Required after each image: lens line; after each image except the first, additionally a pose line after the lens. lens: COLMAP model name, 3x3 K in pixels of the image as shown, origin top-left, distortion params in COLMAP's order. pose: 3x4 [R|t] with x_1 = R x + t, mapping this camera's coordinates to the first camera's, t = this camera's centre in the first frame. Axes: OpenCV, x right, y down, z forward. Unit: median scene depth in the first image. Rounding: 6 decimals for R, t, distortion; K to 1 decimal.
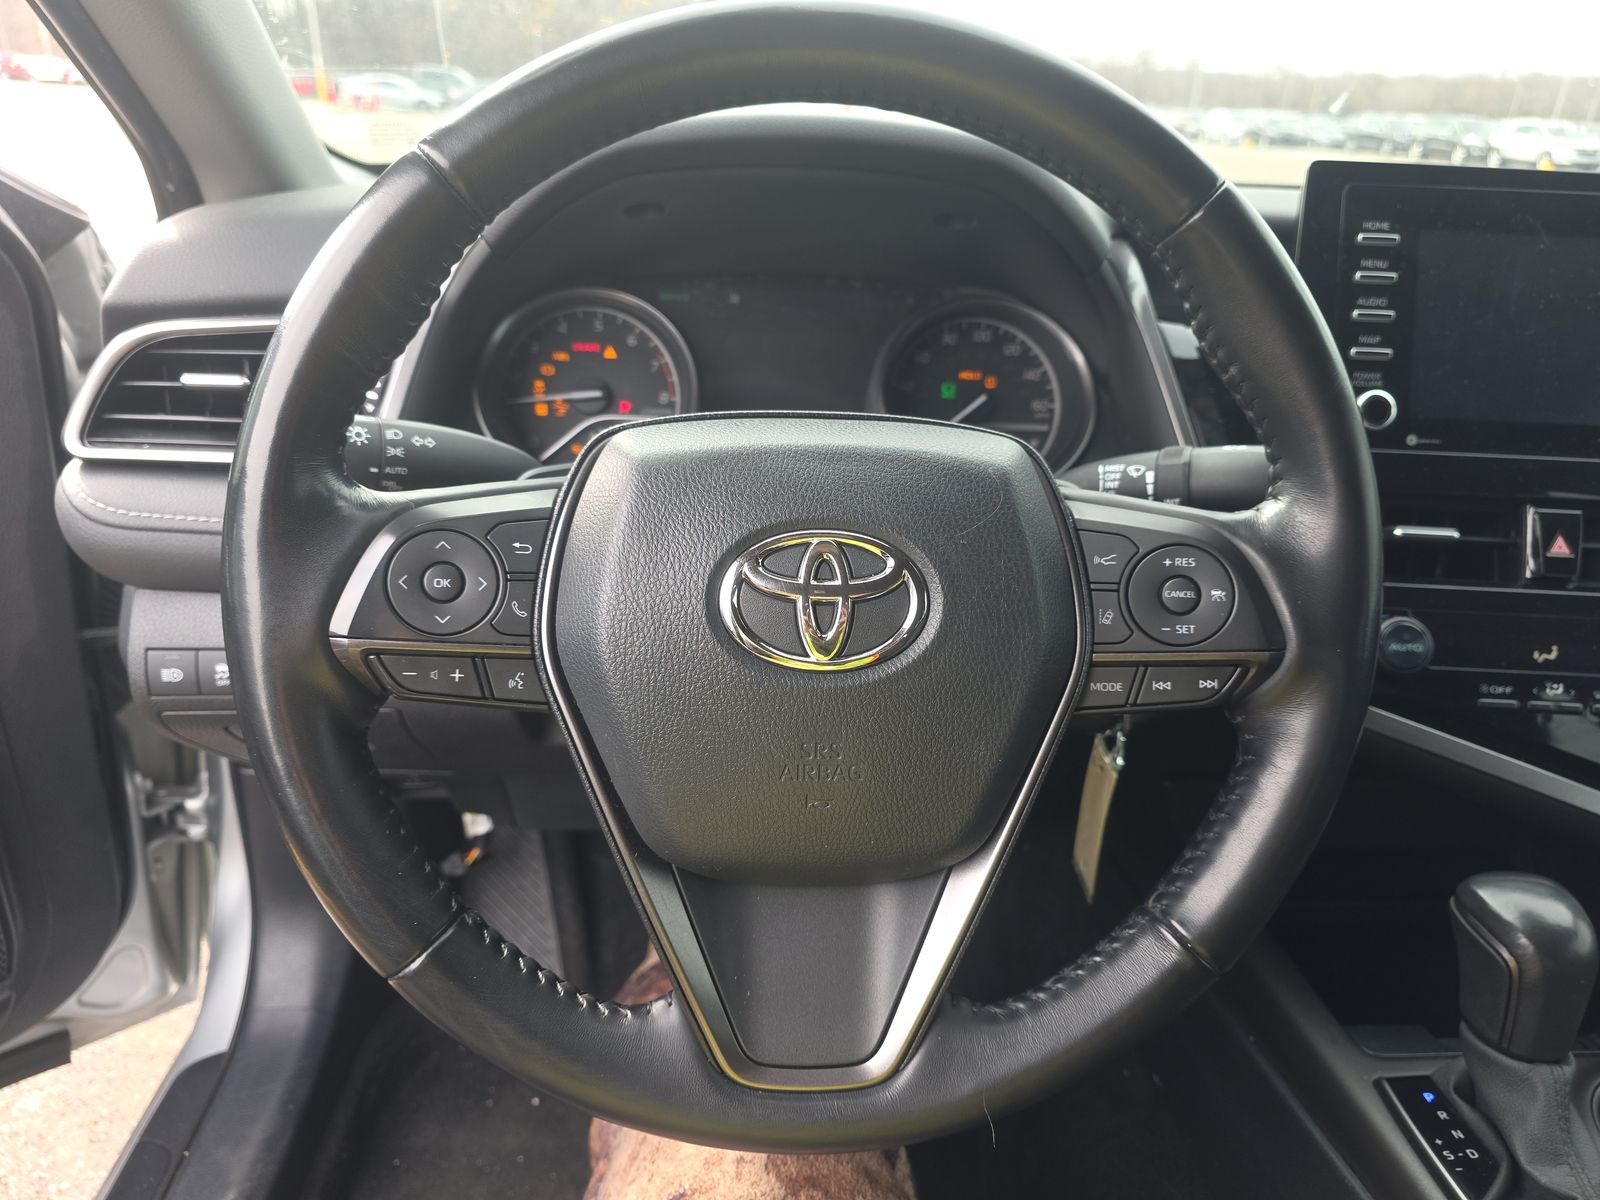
lens RADIAL K [[1061.9, 0, 800.0], [0, 1061.9, 600.0], [0, 0, 1]] dist [0.028509, -0.019355]
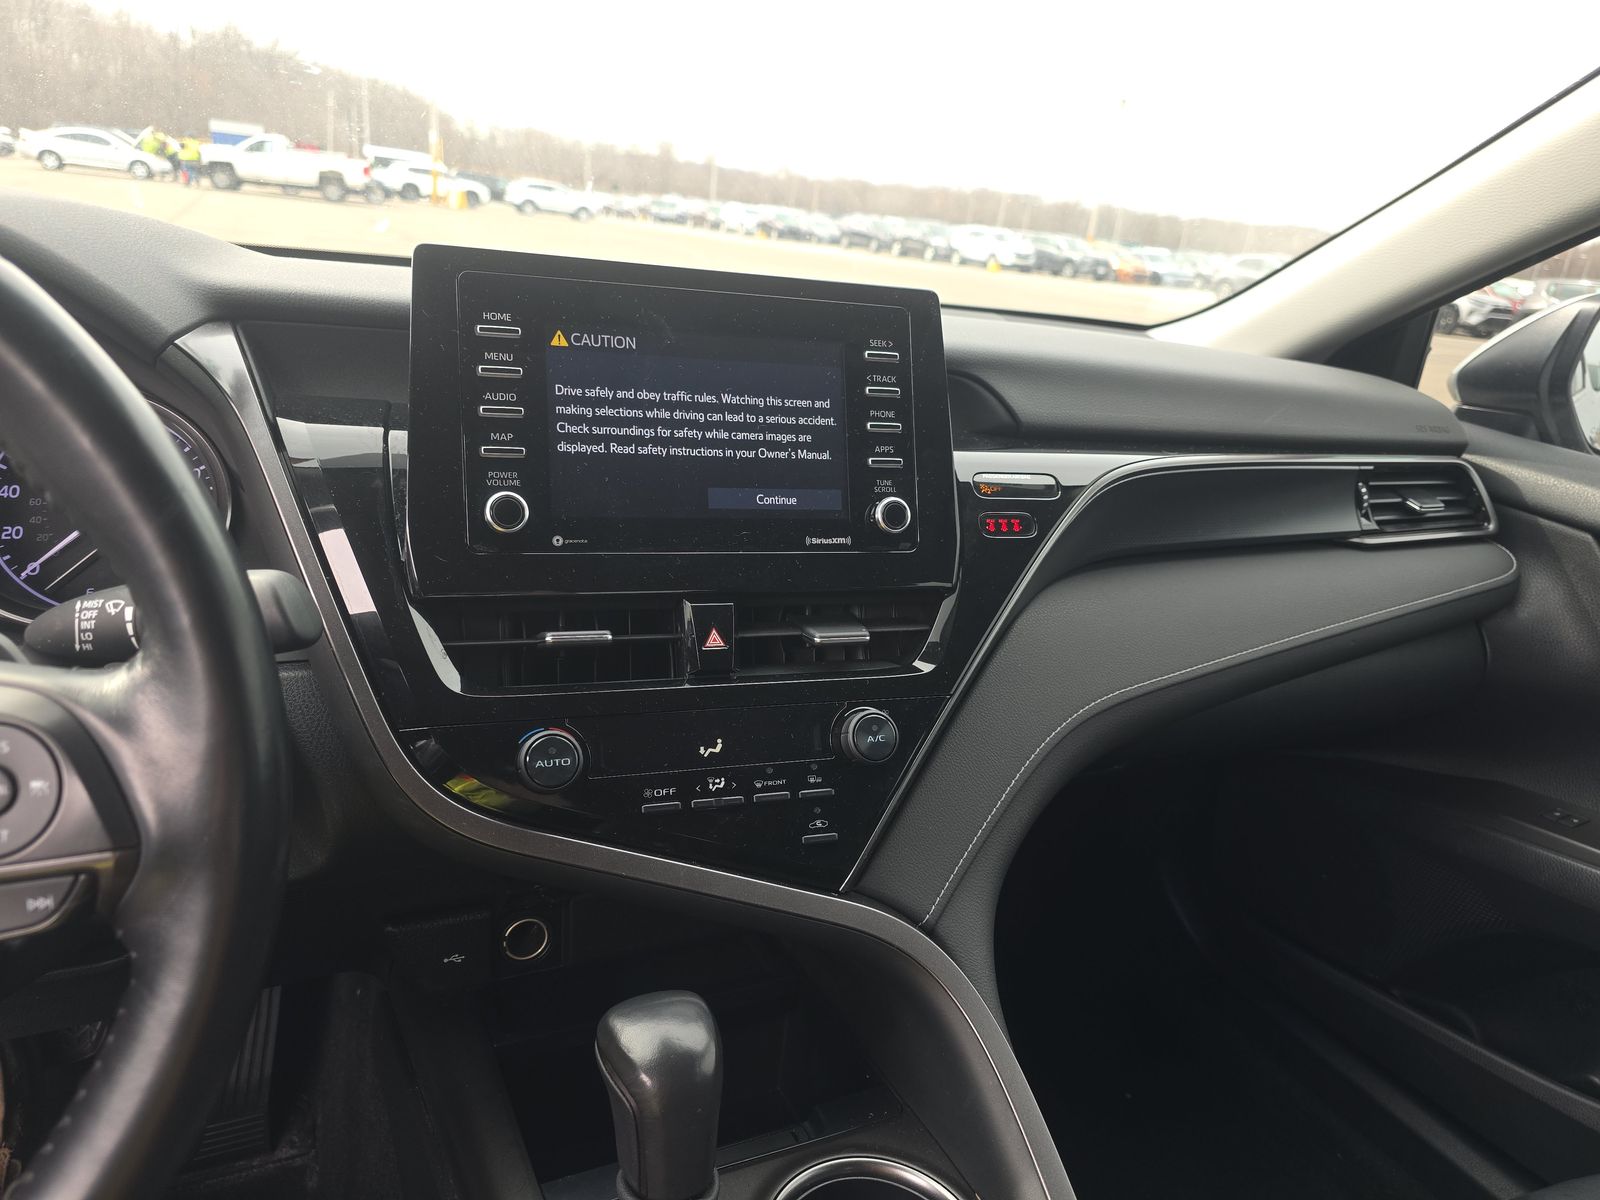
lens RADIAL K [[1036.0, 0, 800.0], [0, 1036.0, 600.0], [0, 0, 1]] dist [0.056307, -0.002180]
pose [[0.934287, -0.073729, 0.348816, 0.453384], [0.093808, 0.994746, -0.041003, -0.039141], [-0.343960, 0.071031, 0.936294, 0.064103]]
